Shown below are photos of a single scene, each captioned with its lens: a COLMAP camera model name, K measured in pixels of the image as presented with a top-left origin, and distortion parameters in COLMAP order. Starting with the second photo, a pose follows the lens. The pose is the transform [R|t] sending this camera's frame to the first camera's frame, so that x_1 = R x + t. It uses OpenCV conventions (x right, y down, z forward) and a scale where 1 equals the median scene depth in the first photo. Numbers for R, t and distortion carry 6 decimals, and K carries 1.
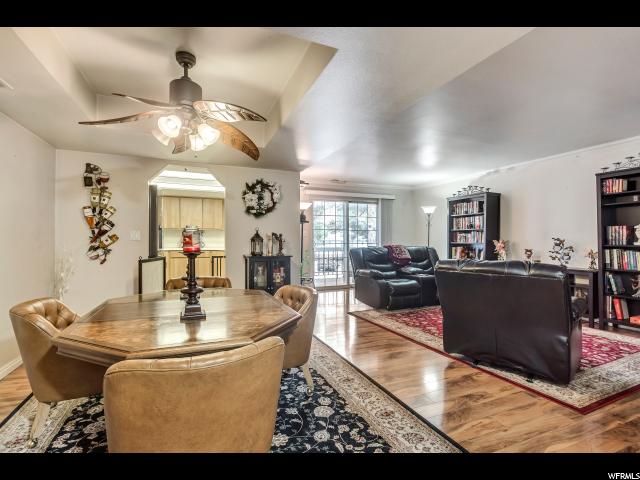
lens RADIAL K [[307.4, 0, 316.1], [0, 307.4, 242.3], [0, 0, 1]] dist [-0.004990, -0.000396]
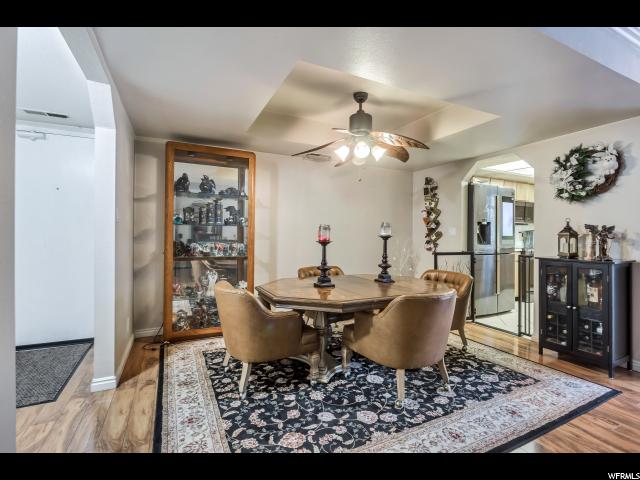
lens RADIAL K [[307.4, 0, 318.1], [0, 307.4, 237.5], [0, 0, 1]] dist [-0.004990, -0.000396]
pose [[0.056139, 0.002802, -0.998419, 0.559729], [-0.013707, 0.999904, 0.002035, 0.003796], [0.998329, 0.013571, 0.056172, 0.469221]]
